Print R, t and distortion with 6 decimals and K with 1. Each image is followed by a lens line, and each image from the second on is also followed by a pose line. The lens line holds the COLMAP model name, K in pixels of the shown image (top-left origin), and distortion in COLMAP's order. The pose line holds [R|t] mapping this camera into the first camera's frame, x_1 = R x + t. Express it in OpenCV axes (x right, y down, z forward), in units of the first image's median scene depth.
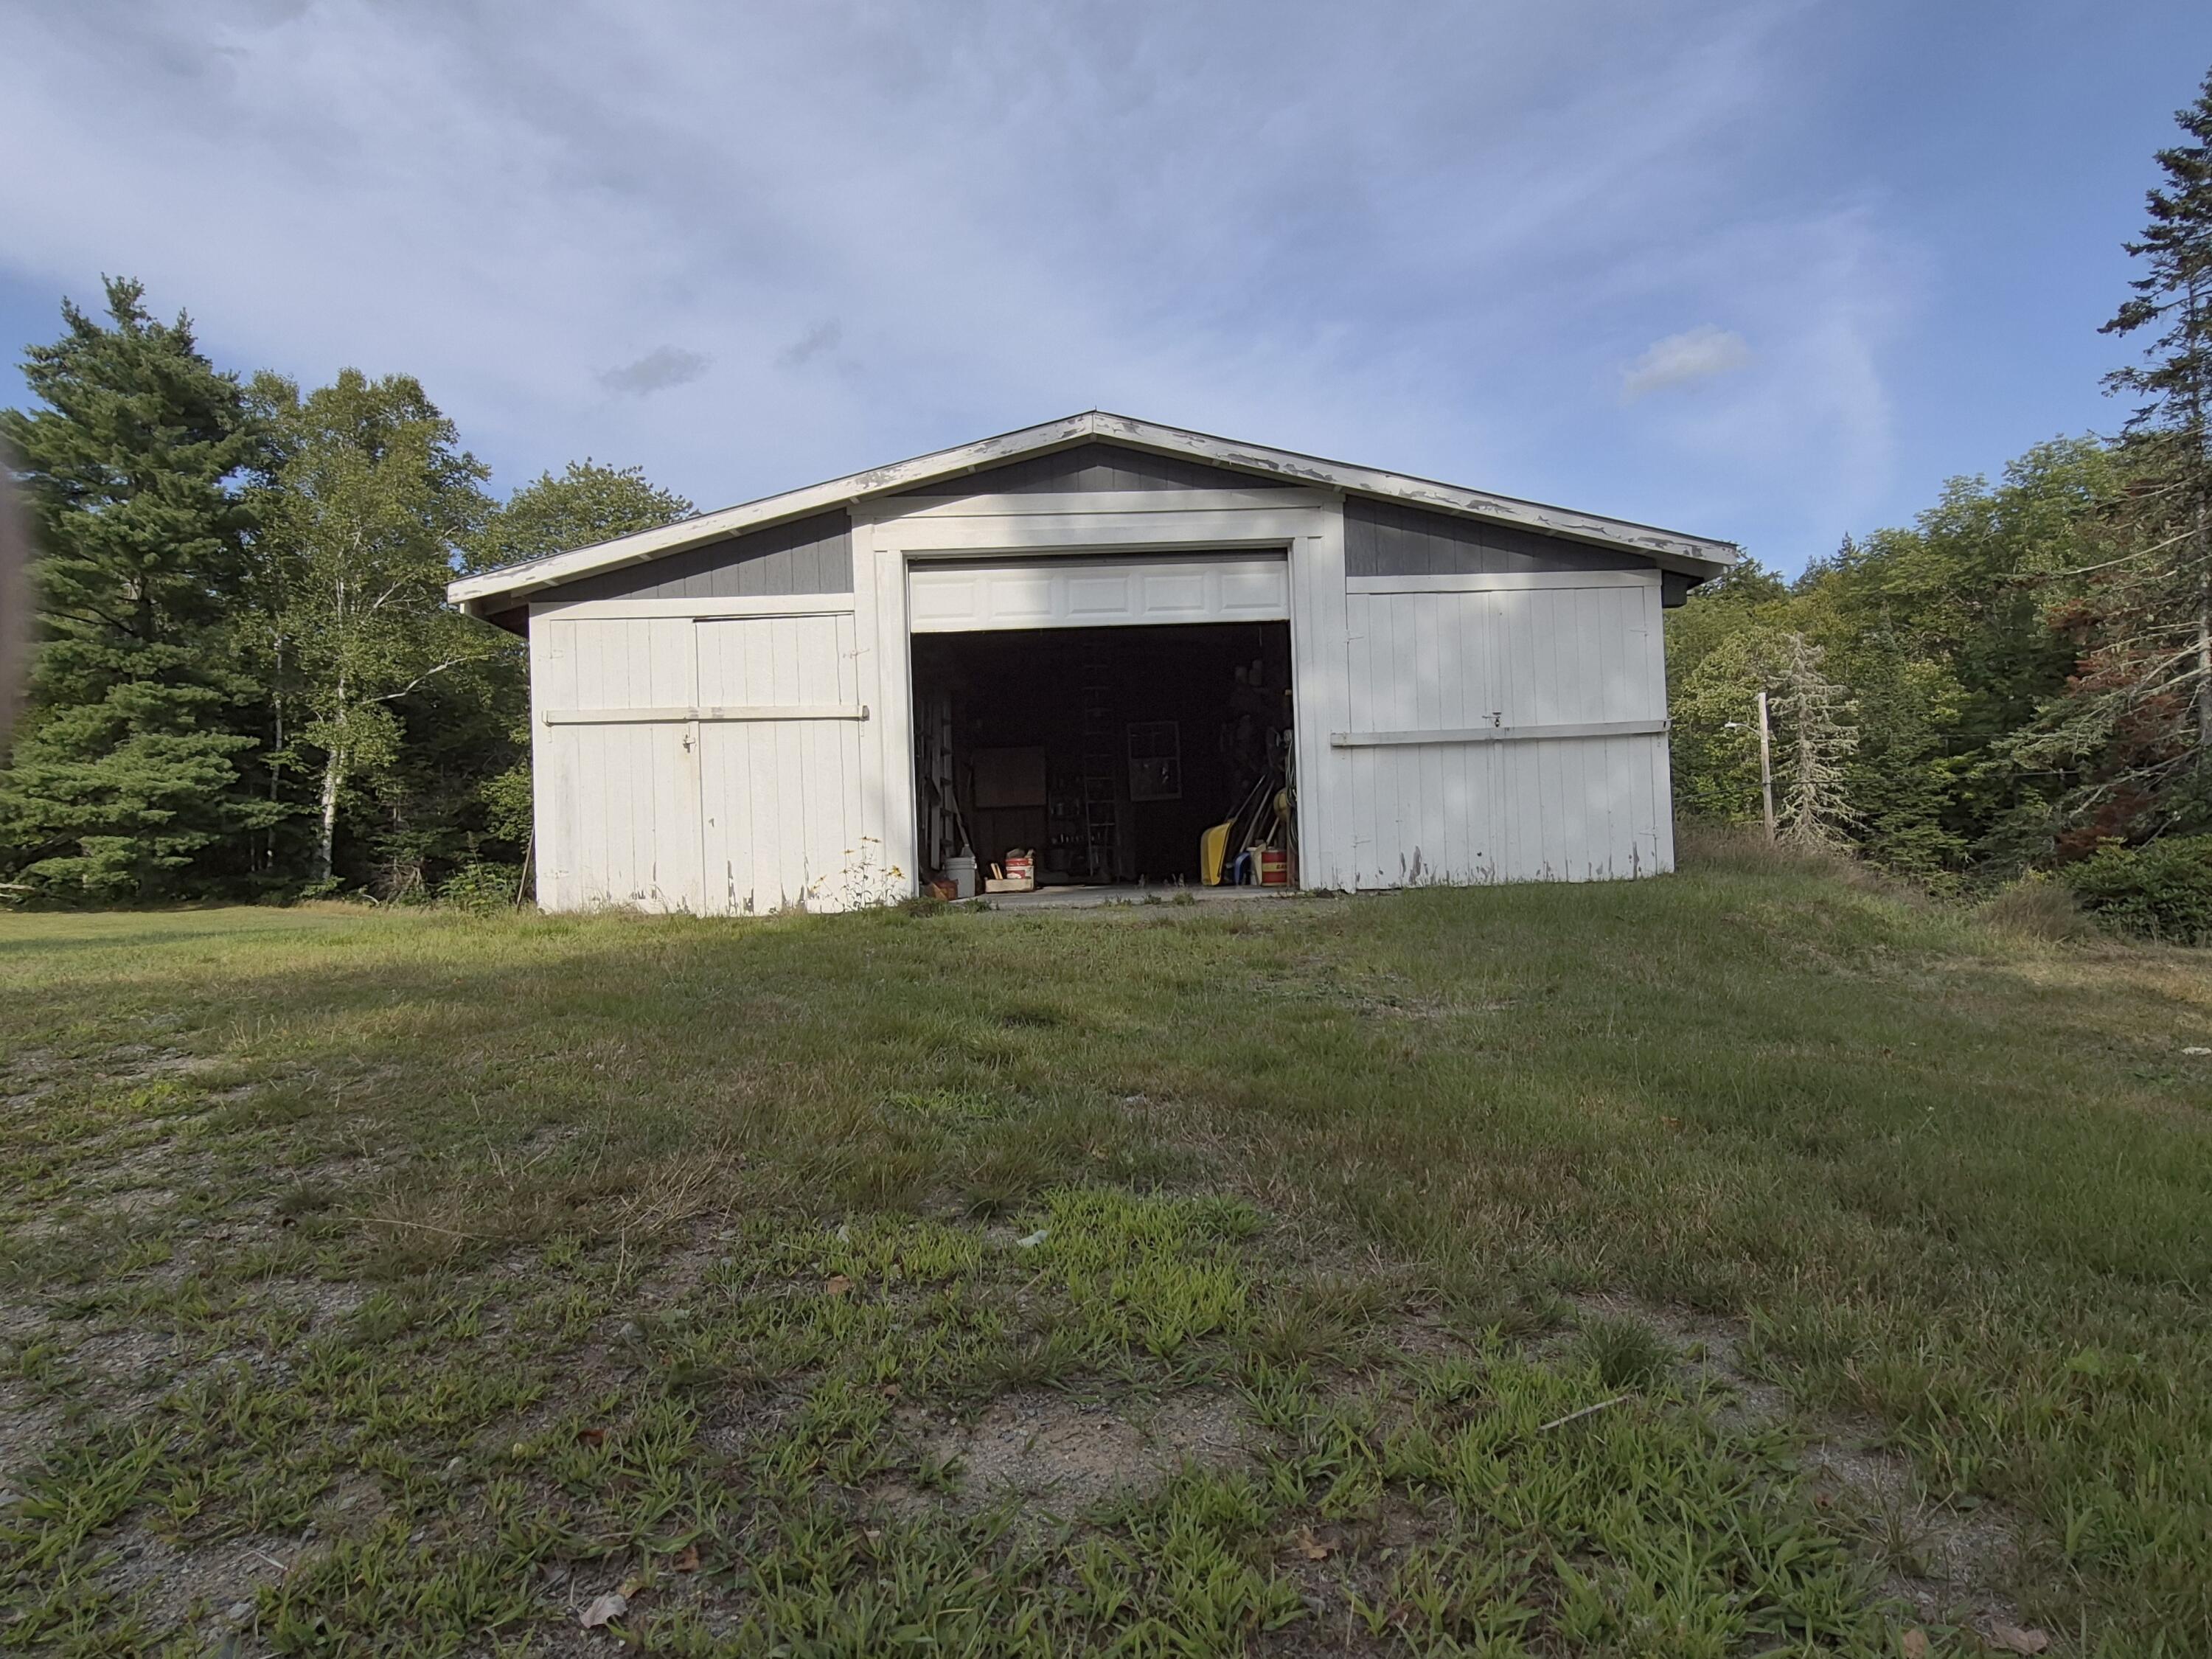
lens RADIAL K [[1281.0, 0, 1106.8], [0, 1281.0, 845.9], [0, 0, 1]] dist [0.005328, 0.001777]
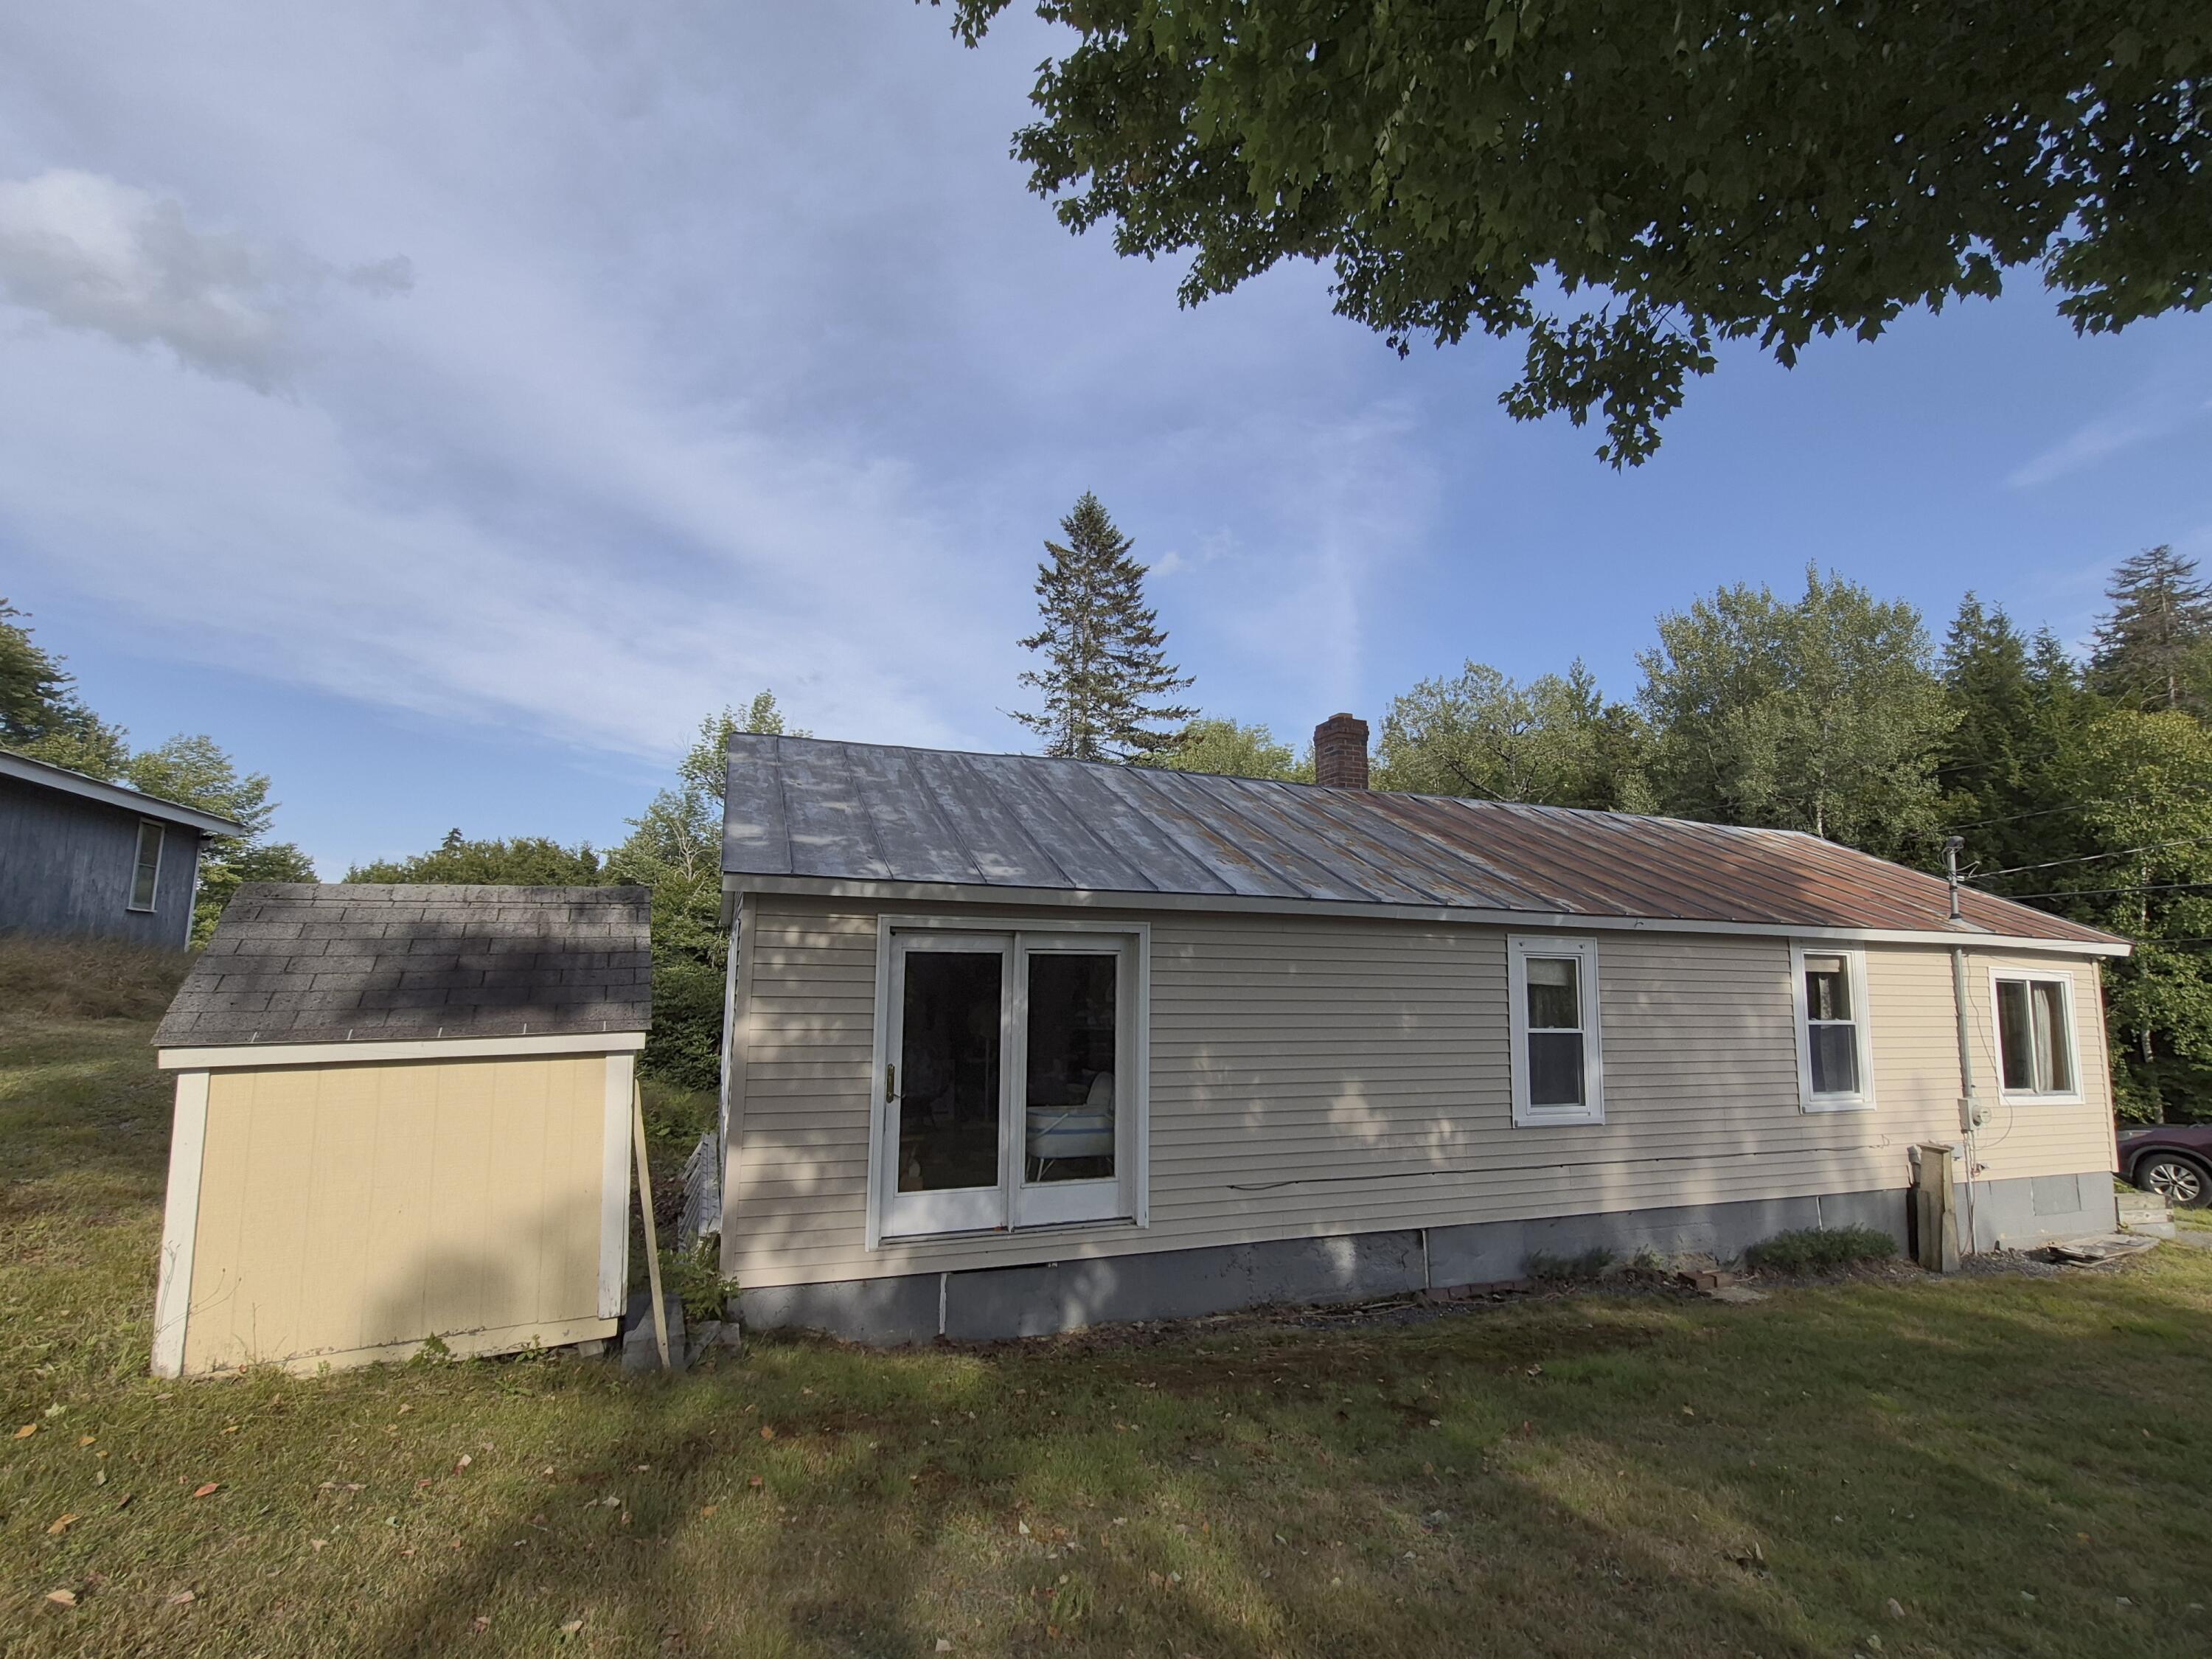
lens RADIAL K [[1051.9, 0, 1133.9], [0, 1051.9, 830.8], [0, 0, 1]] dist [0.003402, 0.004090]
pose [[0.936751, 0.097884, 0.336031, 0.505744], [-0.051220, 0.988099, -0.145043, -0.010482], [-0.346230, 0.118658, 0.930616, -0.180309]]
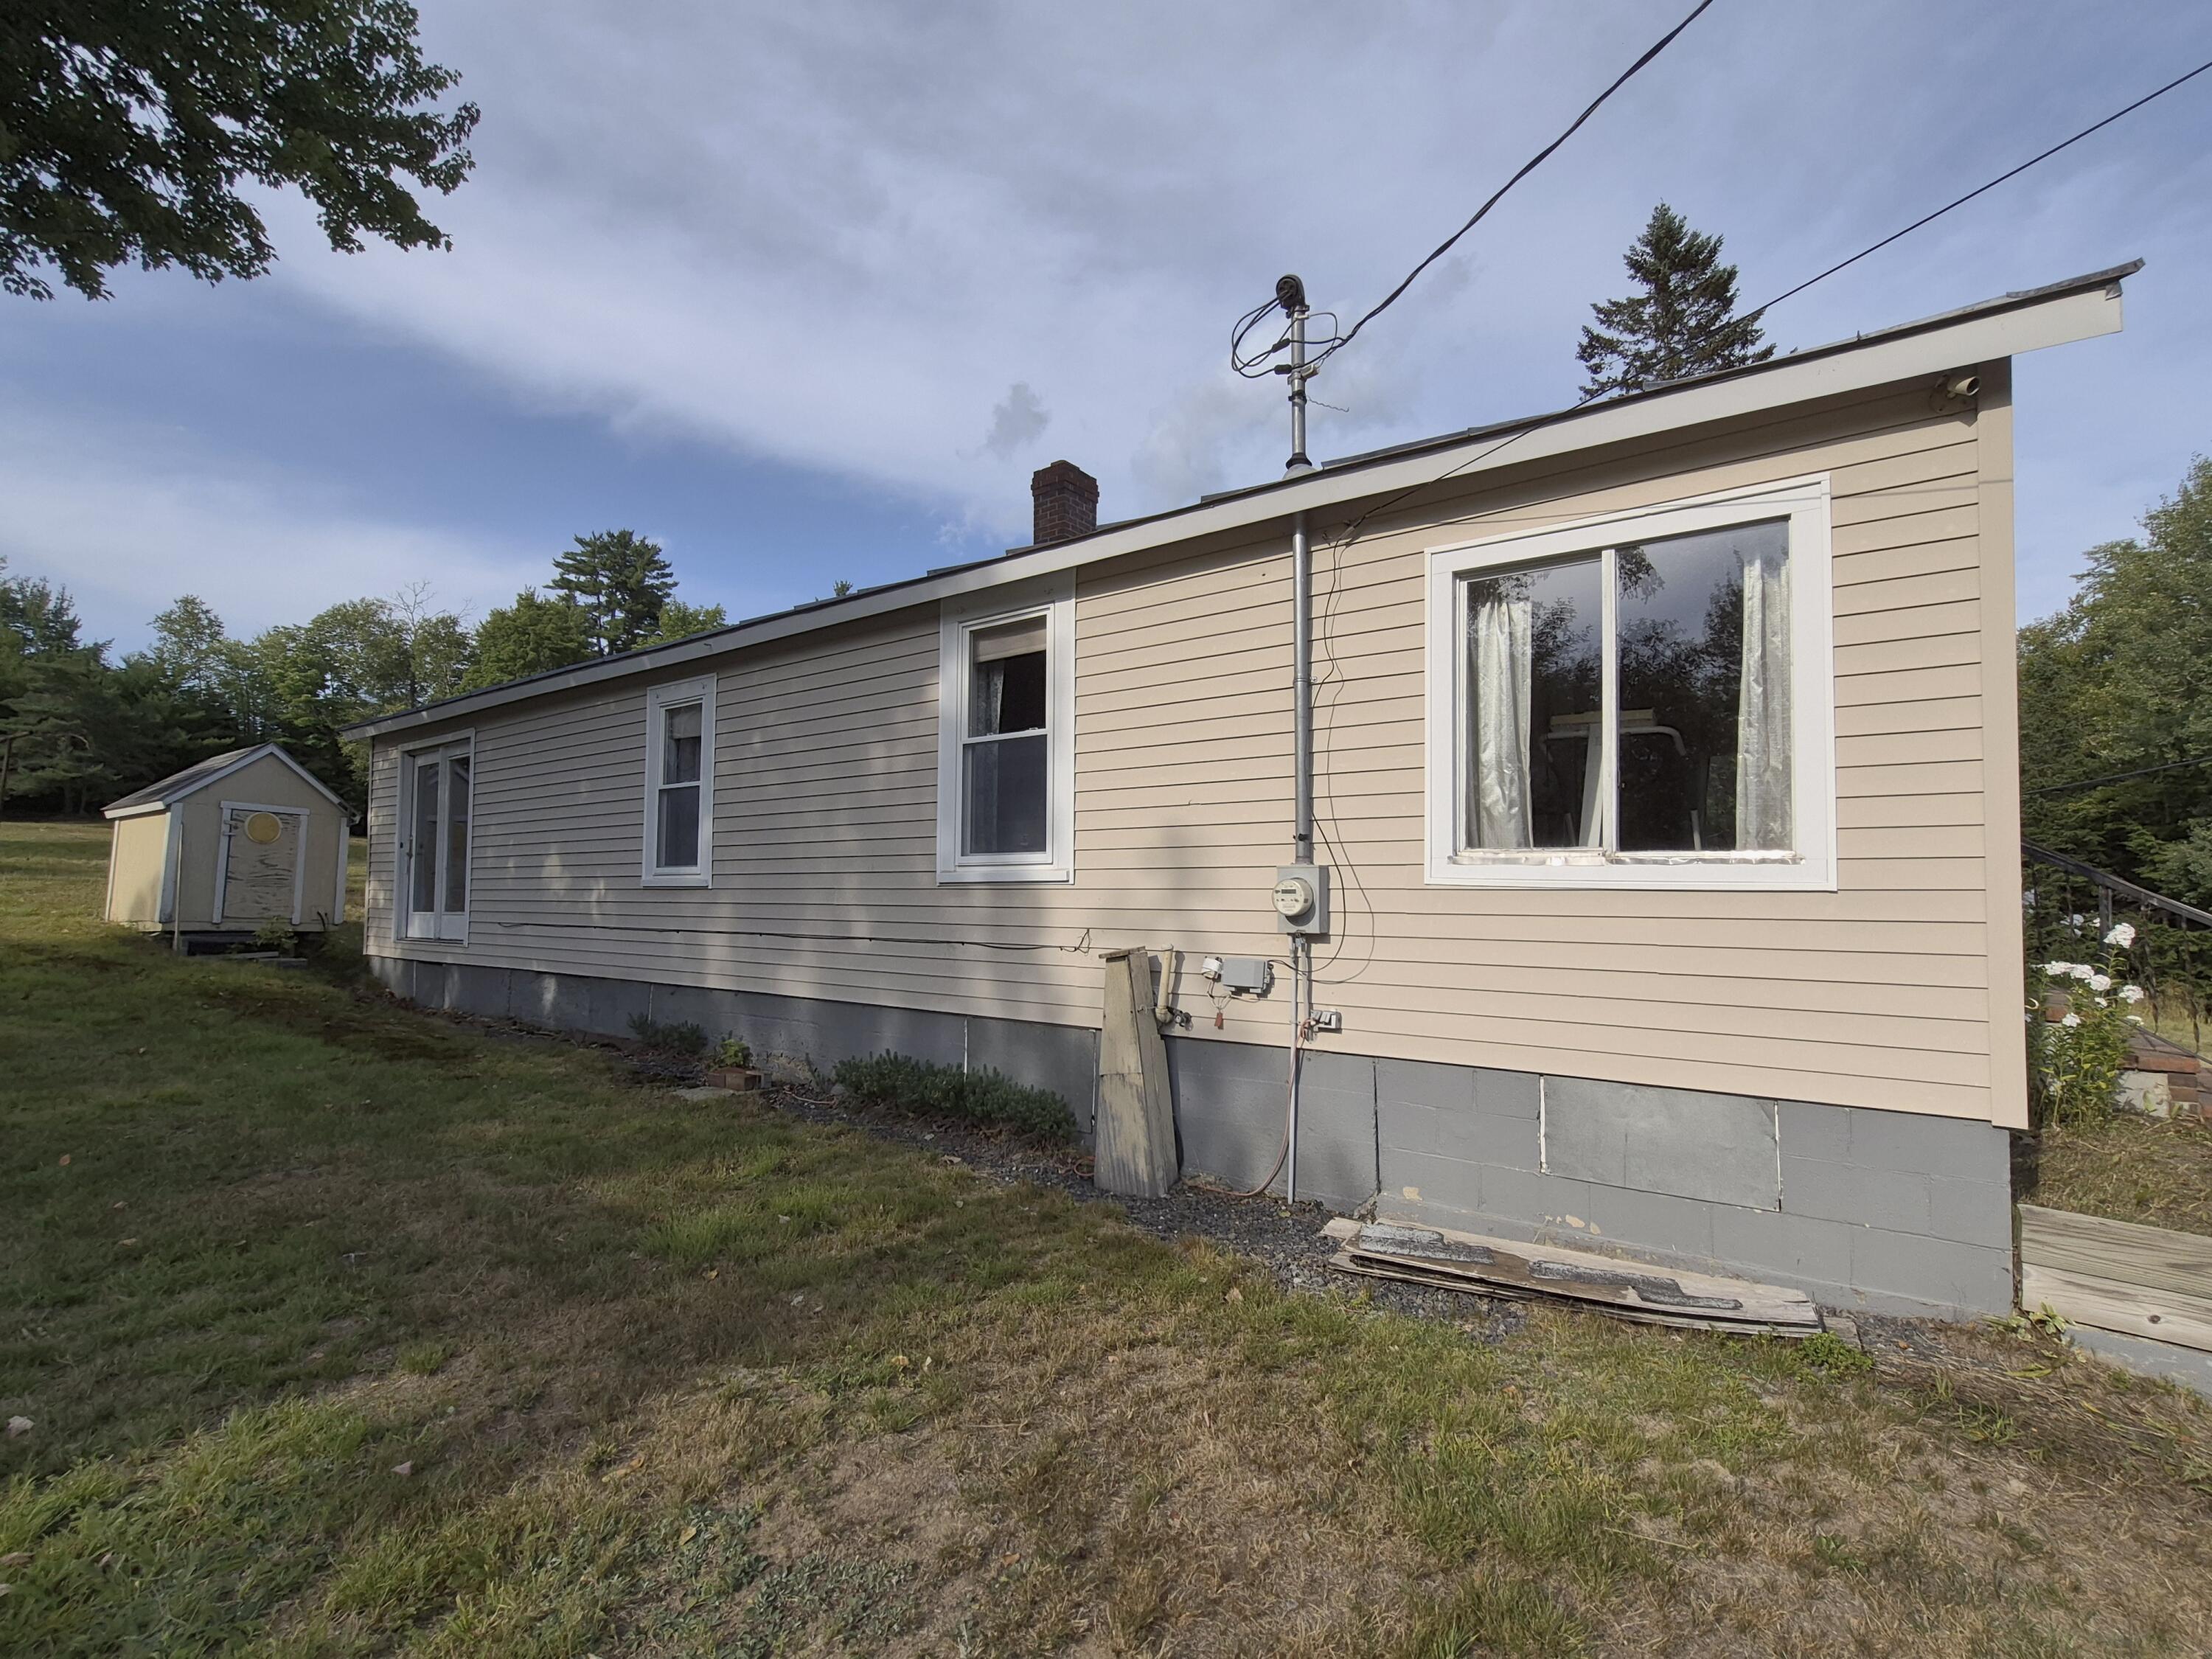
lens RADIAL K [[1041.5, 0, 1115.5], [0, 1041.5, 831.9], [0, 0, 1]] dist [0.013338, 0.001613]
pose [[0.782868, 0.002664, -0.622182, 1.048534], [-0.029474, 0.999027, -0.032809, 0.017299], [0.621489, 0.044024, 0.782185, -0.059141]]
